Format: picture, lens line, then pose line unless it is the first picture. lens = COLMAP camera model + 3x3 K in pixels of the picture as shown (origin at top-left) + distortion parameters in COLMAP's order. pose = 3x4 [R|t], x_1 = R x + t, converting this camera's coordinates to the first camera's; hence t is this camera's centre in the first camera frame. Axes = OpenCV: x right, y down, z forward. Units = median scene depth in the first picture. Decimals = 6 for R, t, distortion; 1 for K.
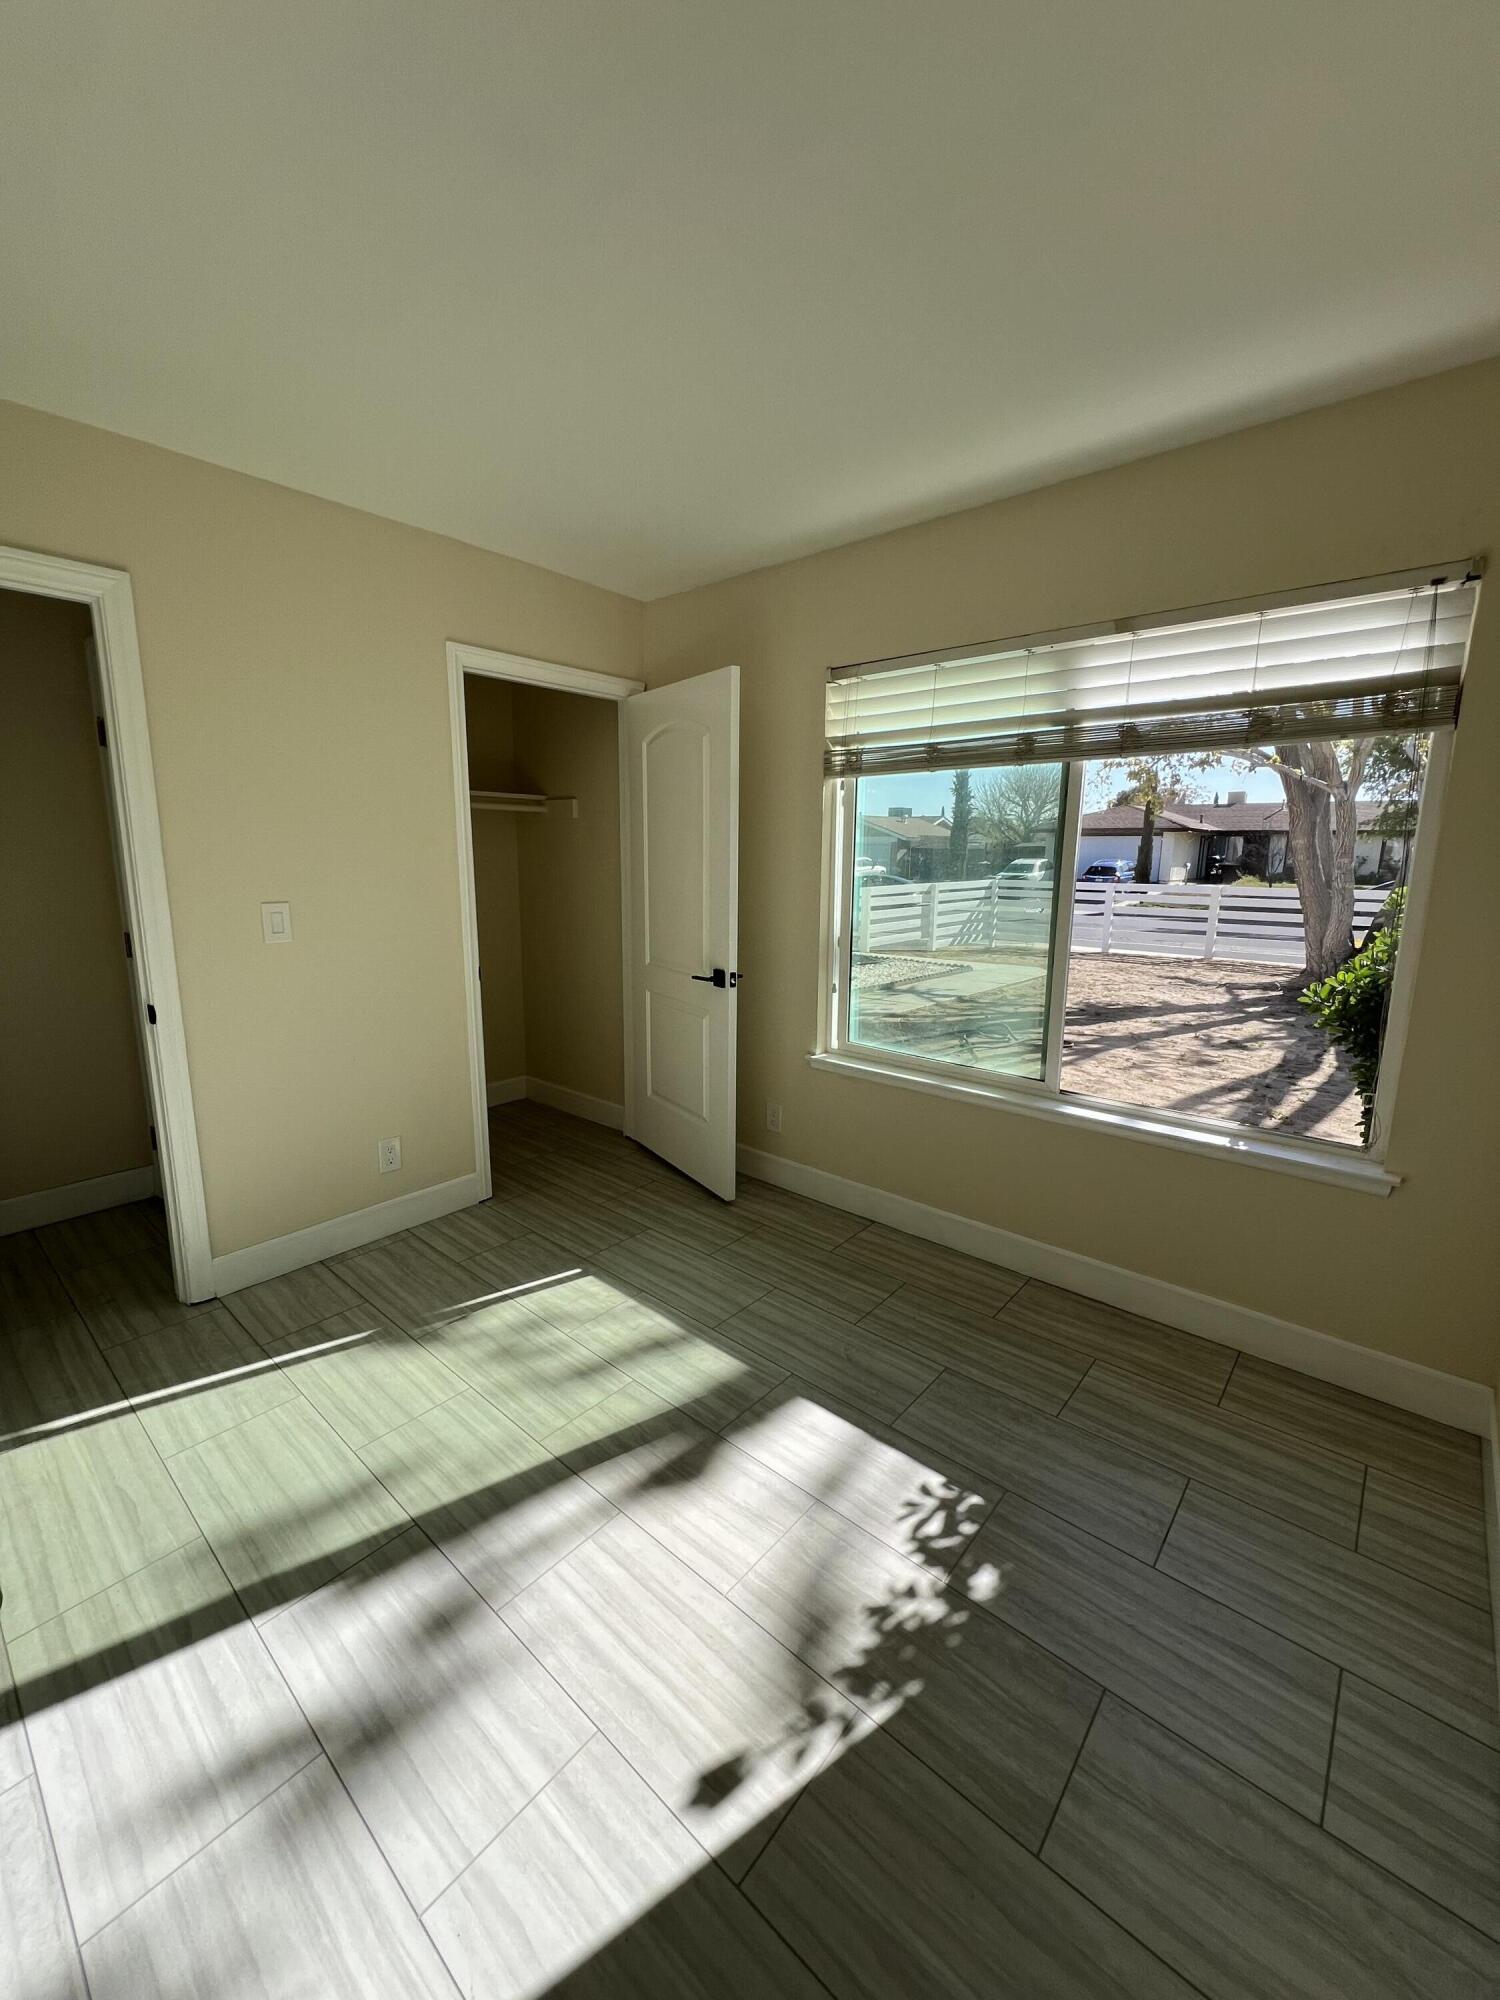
lens RADIAL K [[796.2, 0, 756.4], [0, 796.2, 997.3], [0, 0, 1]] dist [-0.005453, 0.000908]
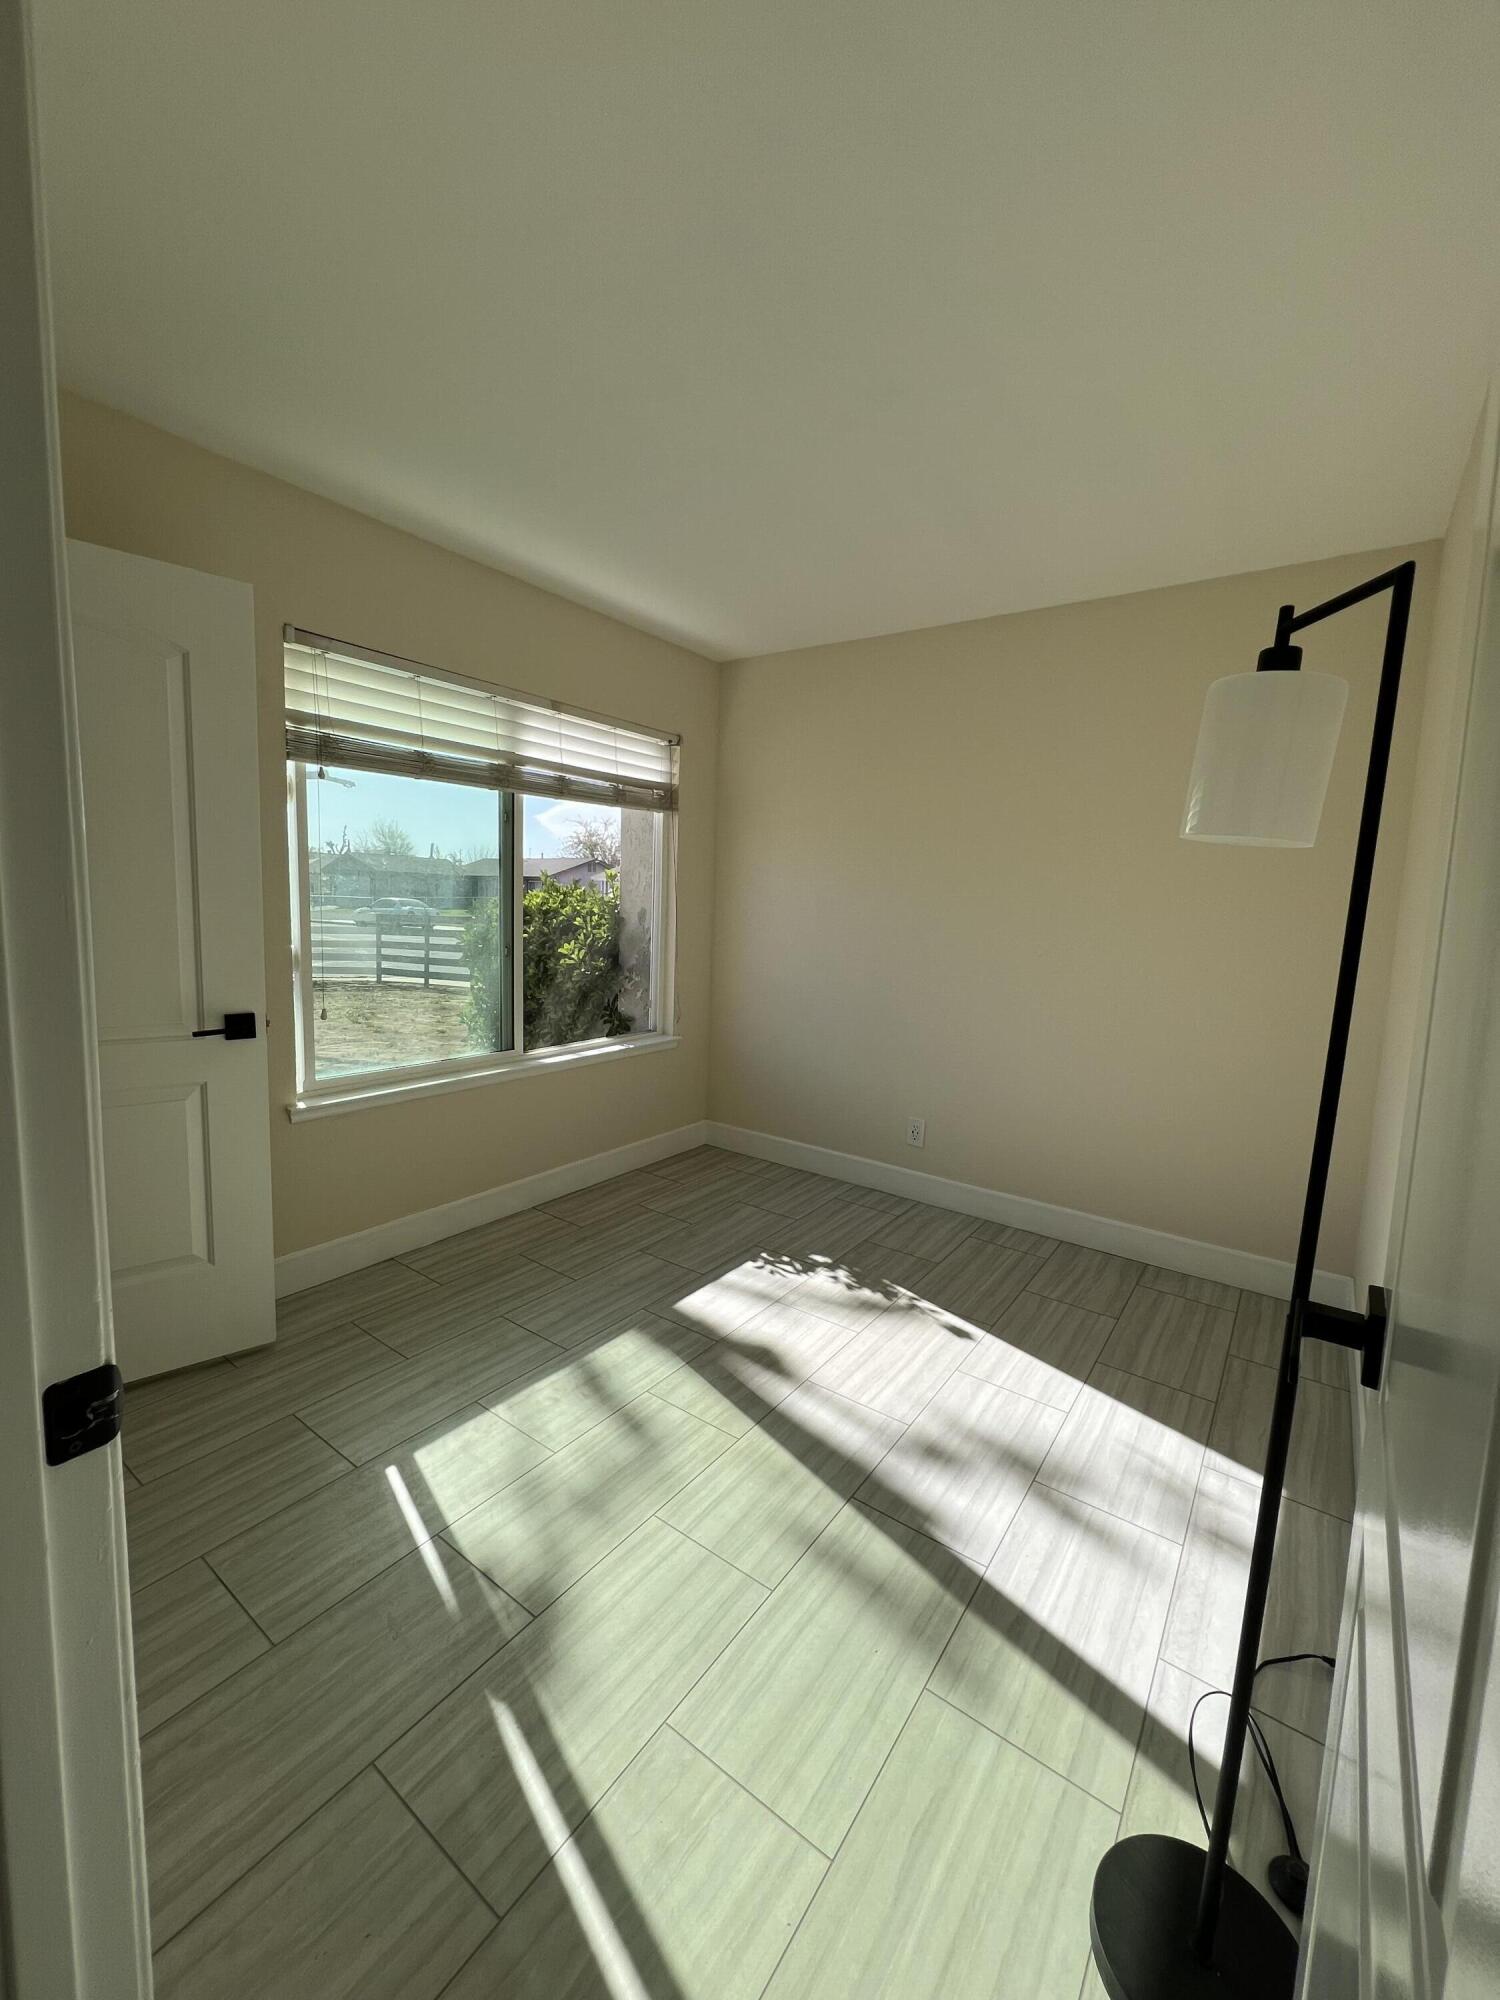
lens RADIAL K [[796.2, 0, 756.5], [0, 796.2, 992.9], [0, 0, 1]] dist [-0.005453, 0.000908]
pose [[-0.089723, -0.125044, 0.988086, -1.257063], [0.149496, 0.979157, 0.137489, -0.132015], [-0.984683, 0.160051, -0.069159, 1.006033]]
